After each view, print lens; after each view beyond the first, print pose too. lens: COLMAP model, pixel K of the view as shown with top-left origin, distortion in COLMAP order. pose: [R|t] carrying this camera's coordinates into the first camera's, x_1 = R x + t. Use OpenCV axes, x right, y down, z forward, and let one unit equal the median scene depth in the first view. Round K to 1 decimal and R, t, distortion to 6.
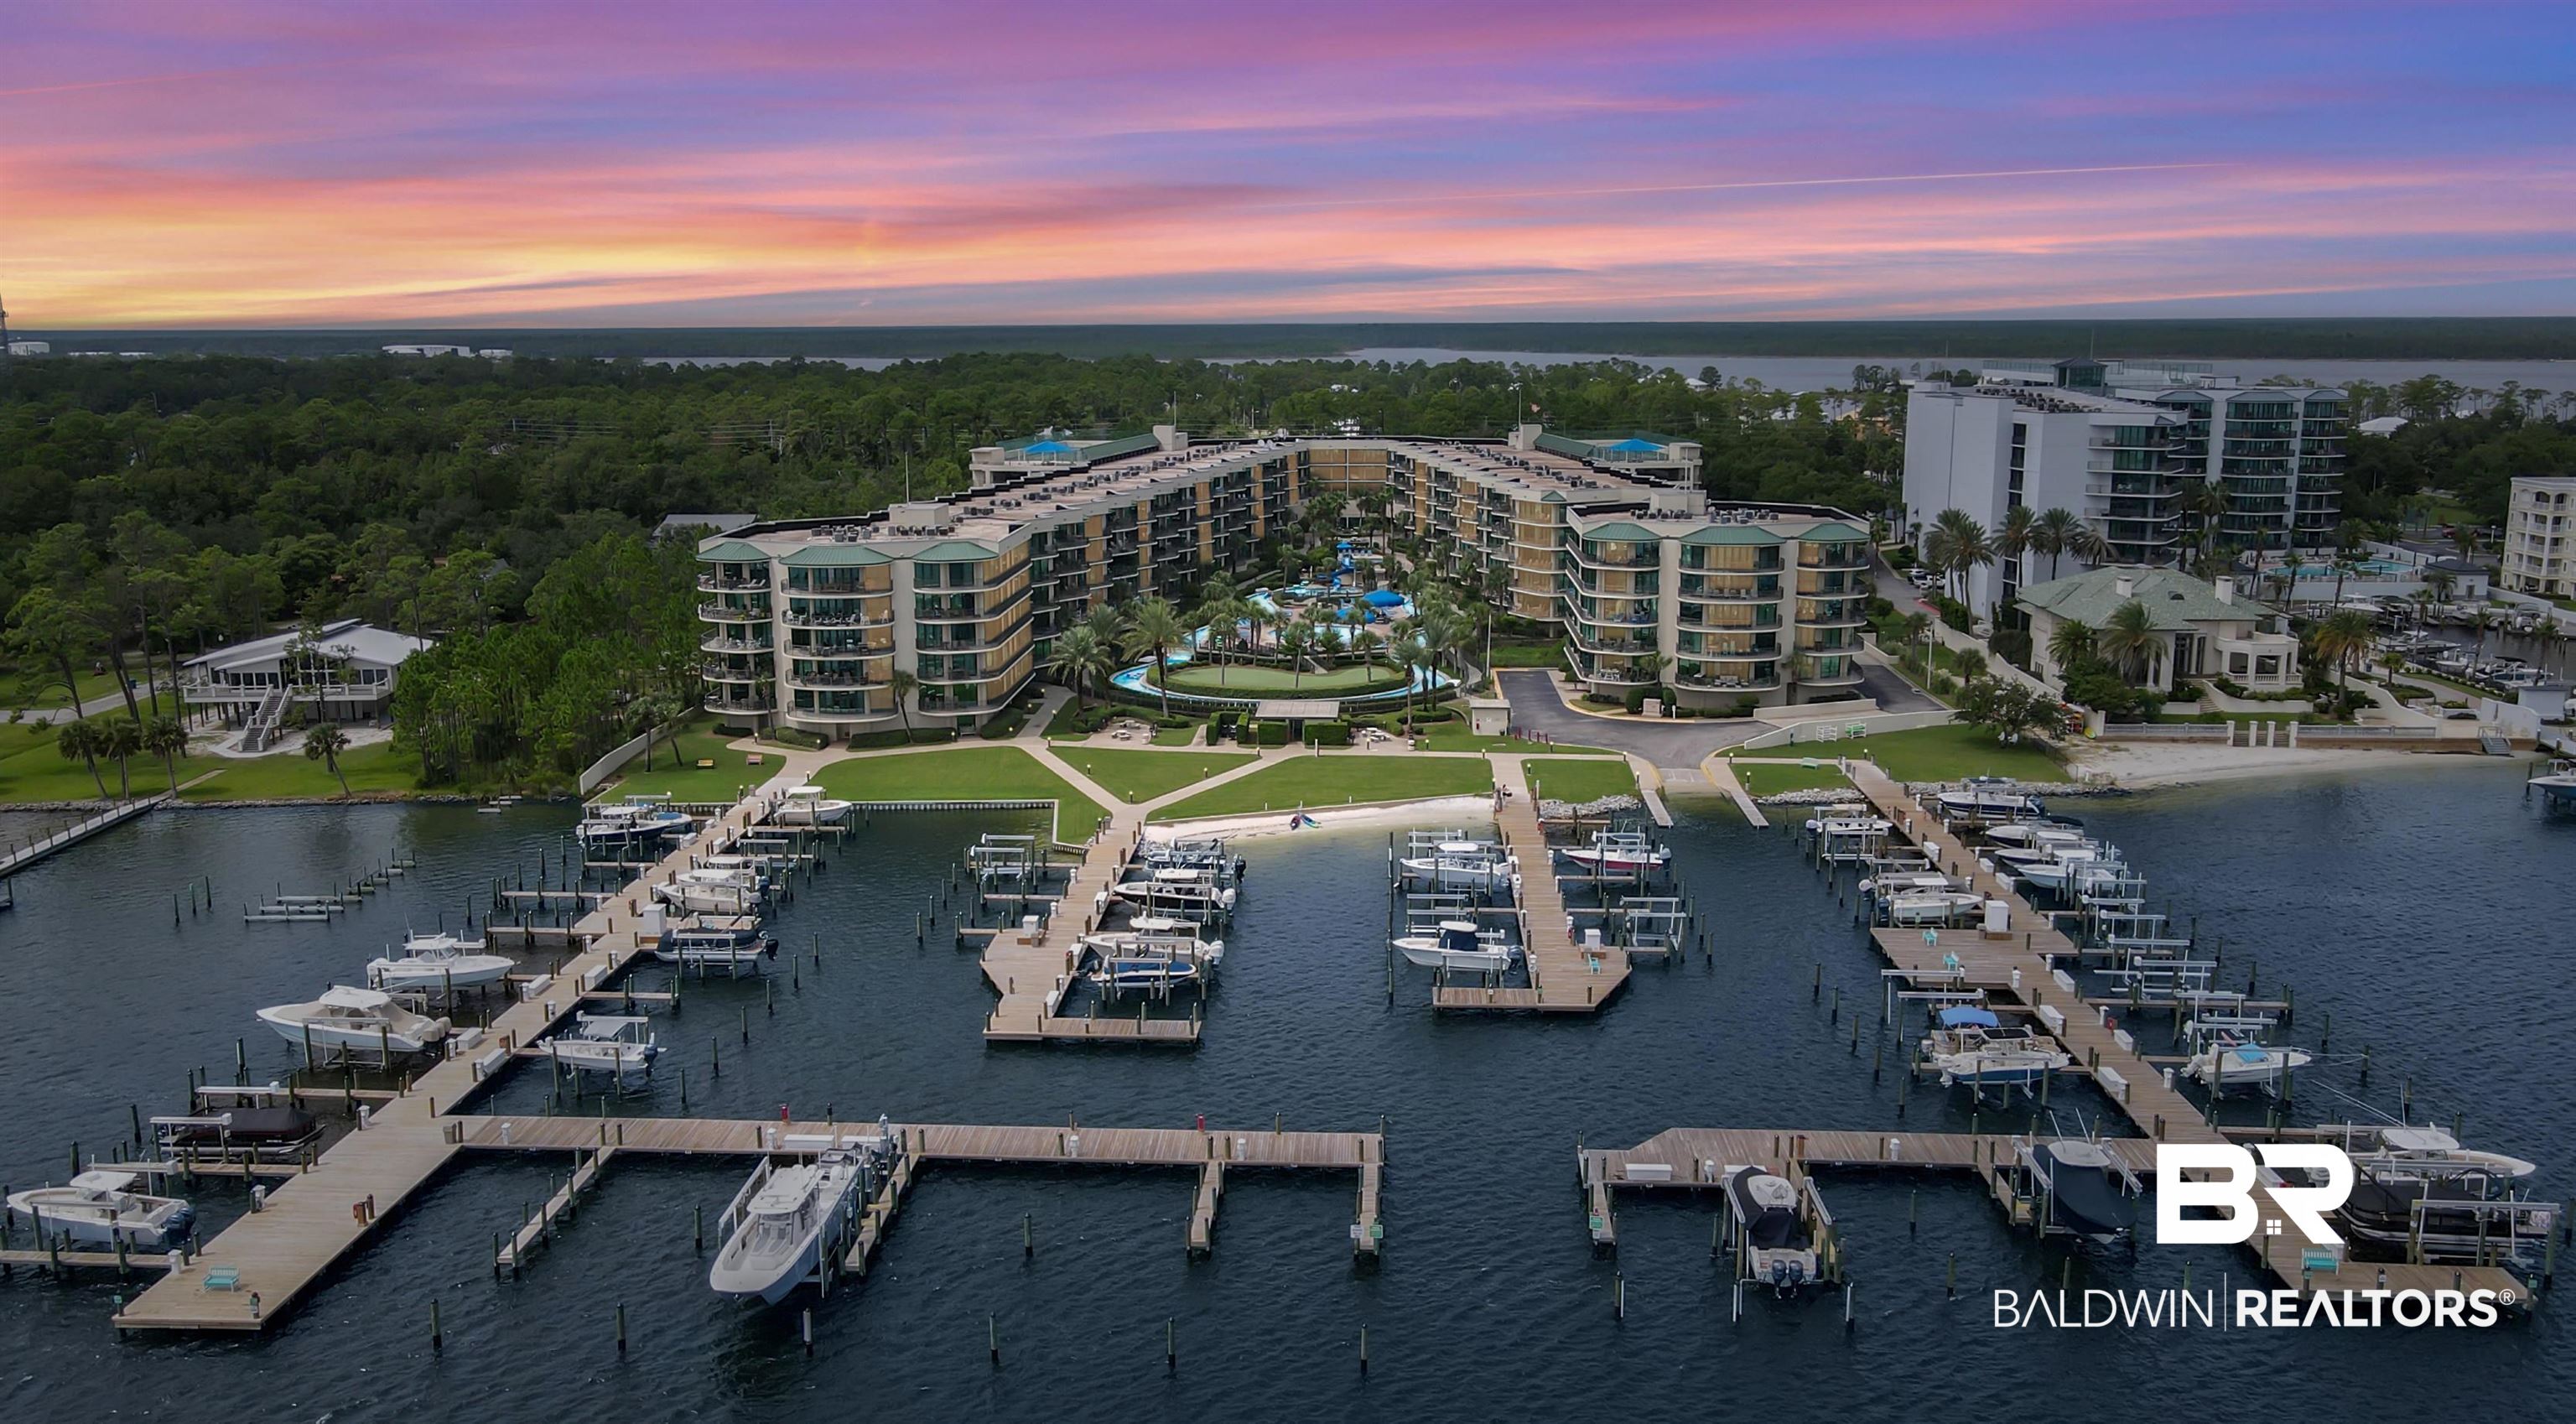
lens RADIAL K [[1840.2, 0, 1288.0], [0, 1840.2, 712.0], [0, 0, 1]] dist [0.029319, -0.001812]
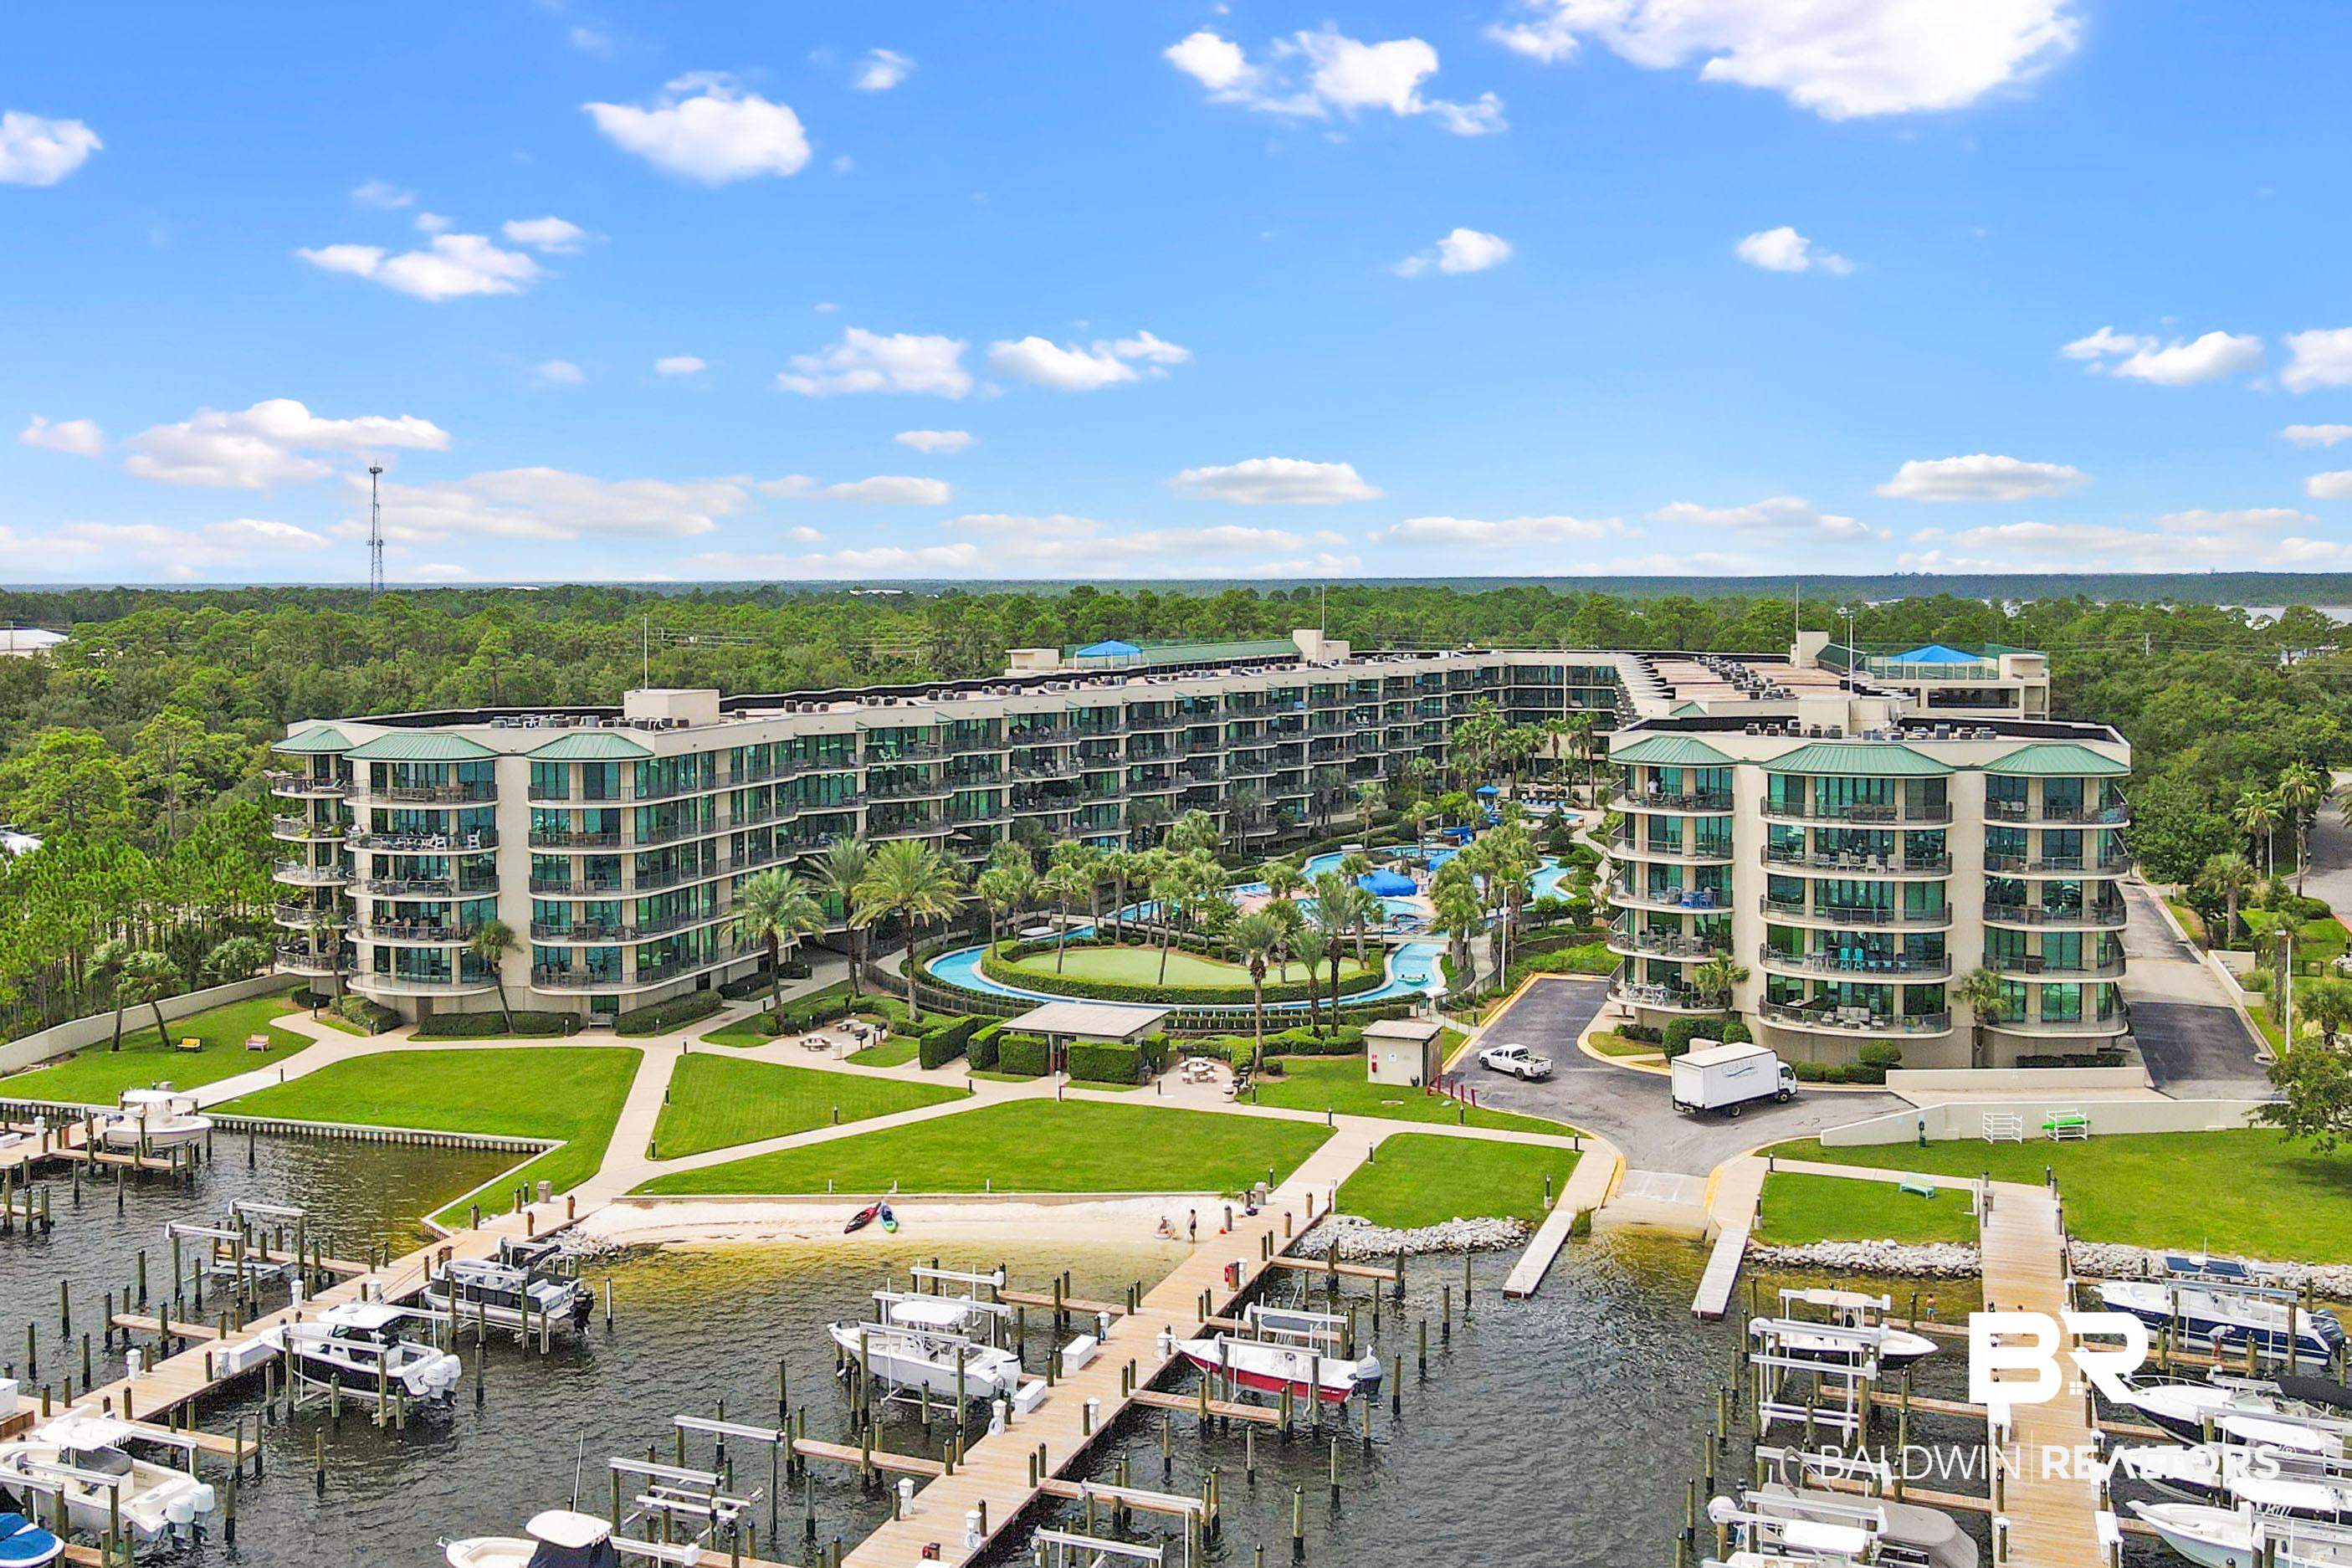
lens RADIAL K [[2055.6, 0, 1174.2], [0, 2055.6, 722.2], [0, 0, 1]] dist [0.001036, 0.013772]
pose [[0.953902, 0.019222, -0.299502, 0.259284], [-0.060422, 0.989813, -0.128916, -0.013926], [0.293973, 0.141069, 0.945346, 0.381821]]
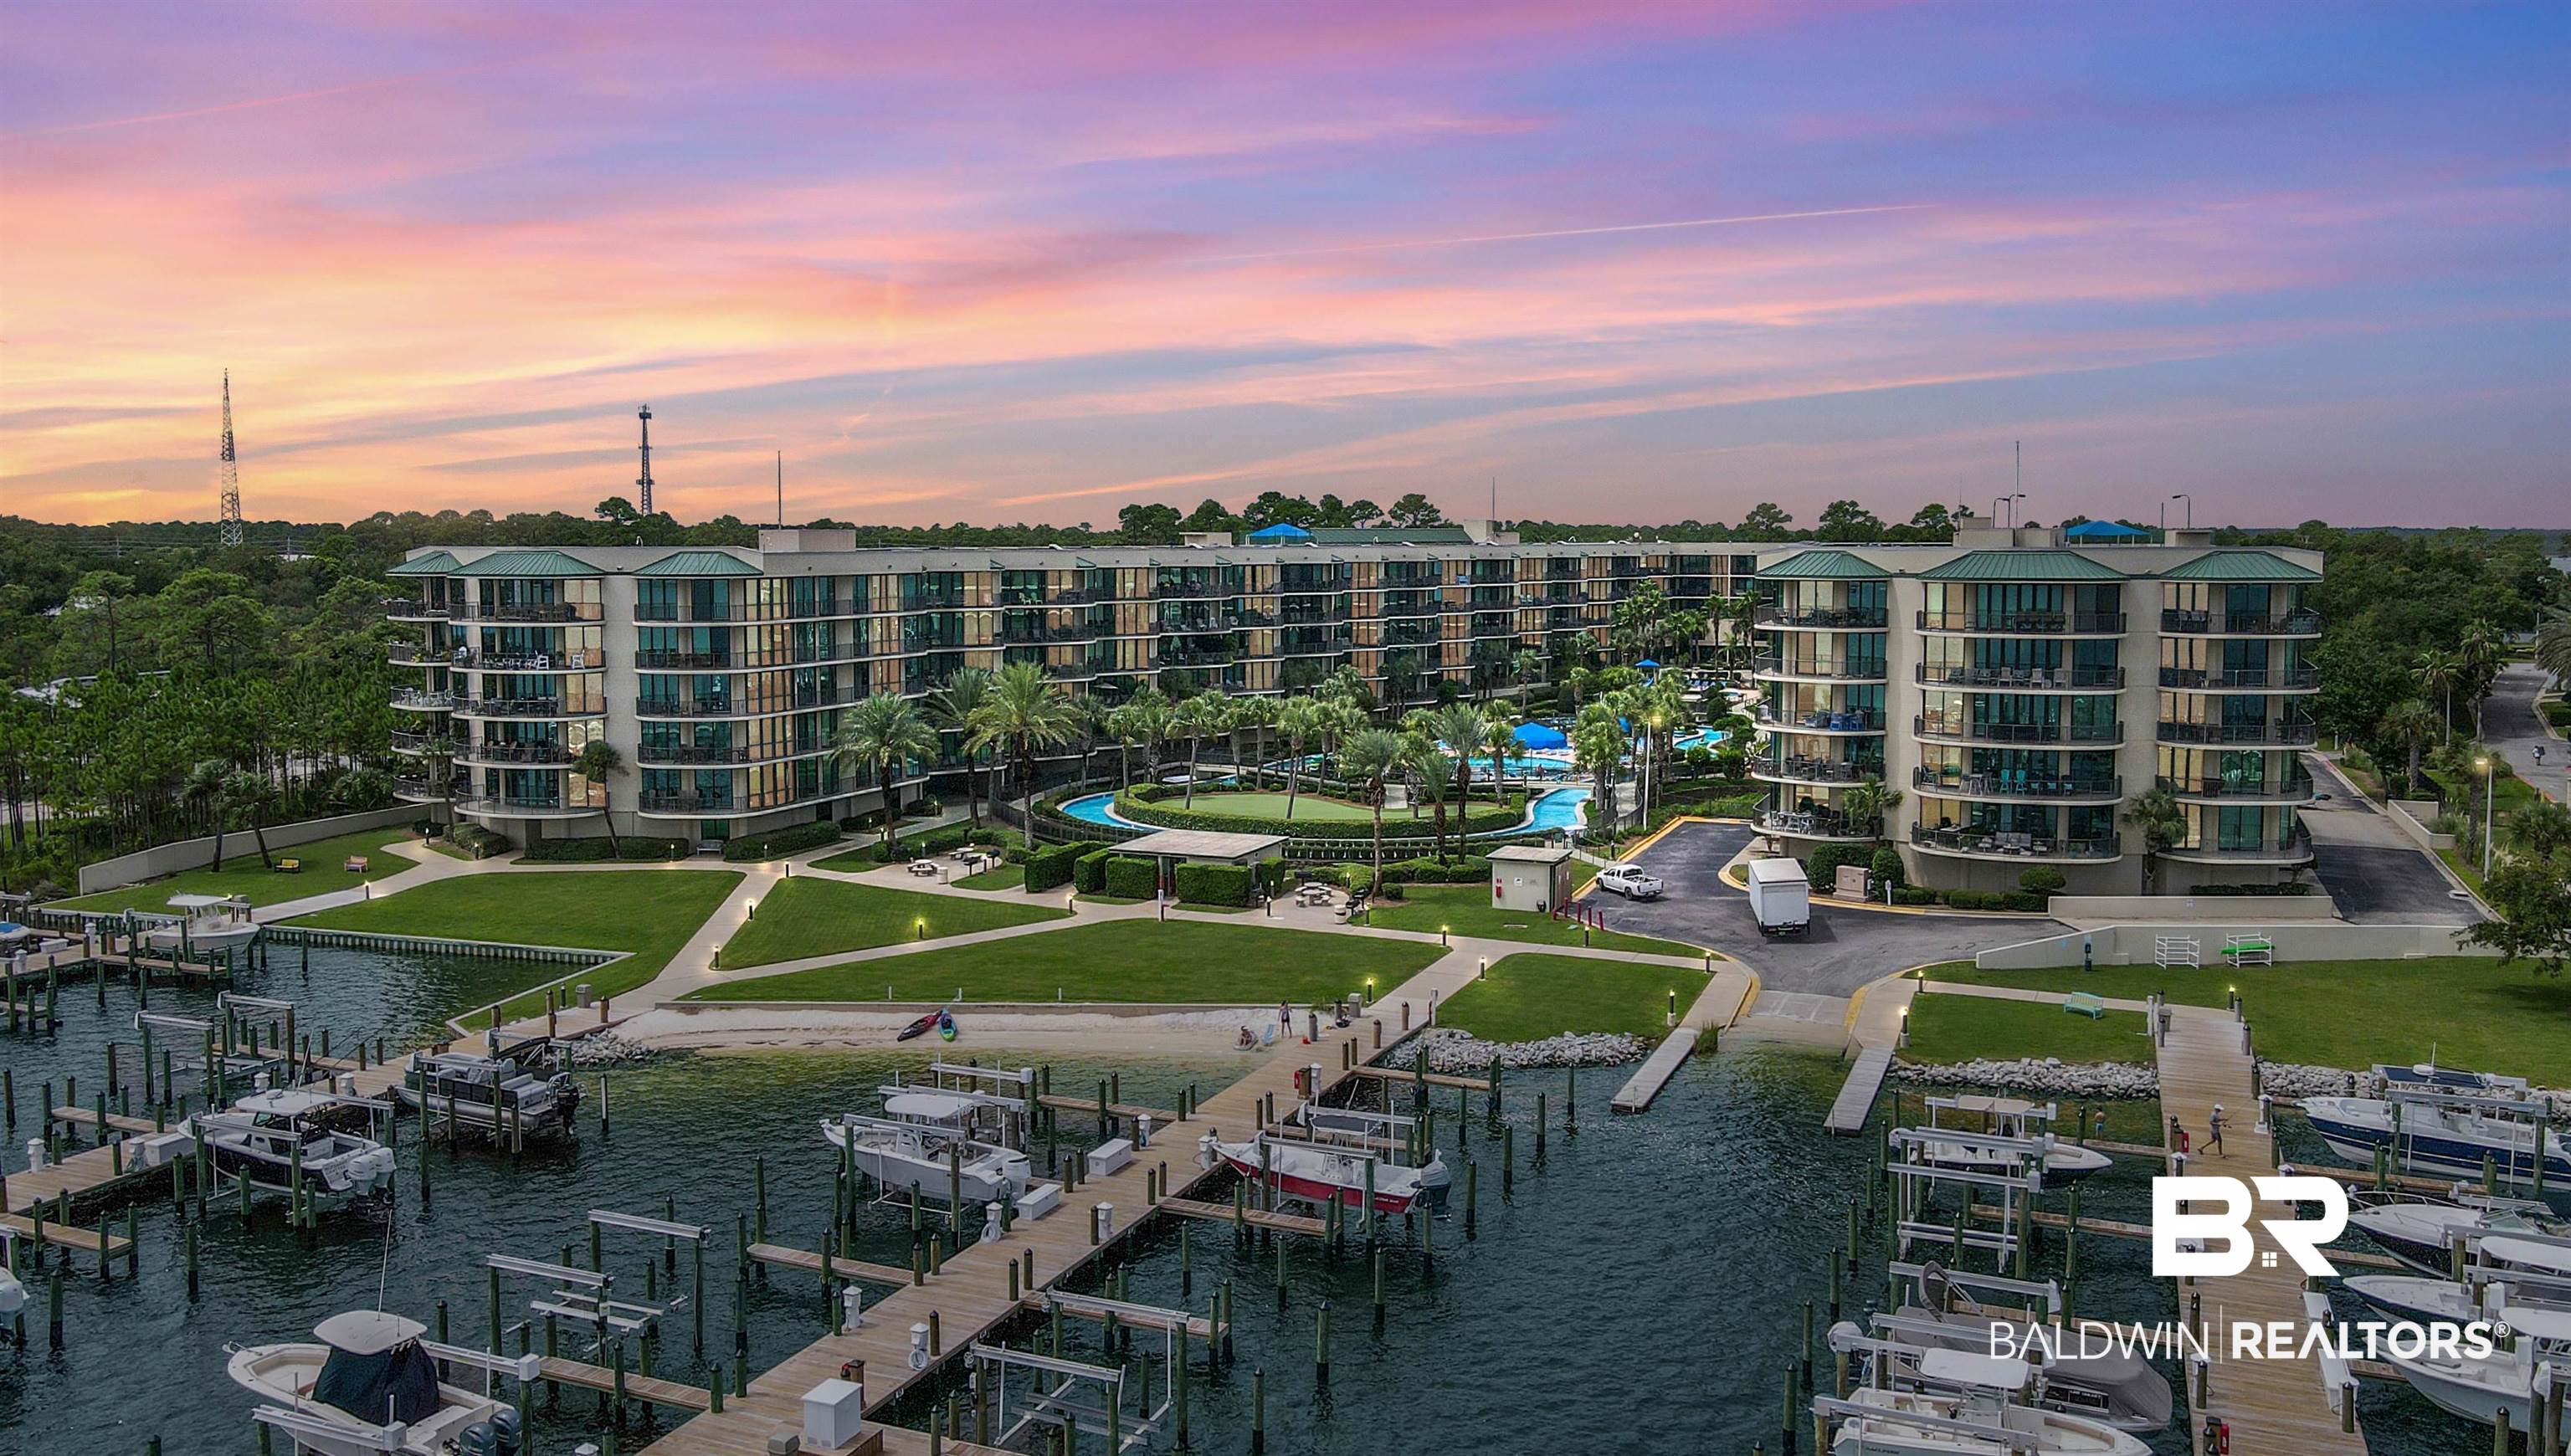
lens RADIAL K [[1869.2, 0, 1324.0], [0, 1869.2, 727.4], [0, 0, 1]] dist [0.007683, 0.007981]
pose [[0.943438, 0.035781, -0.329613, 0.260138], [-0.070008, 0.993243, -0.092562, 0.015718], [0.324073, 0.110402, 0.939568, 0.493901]]
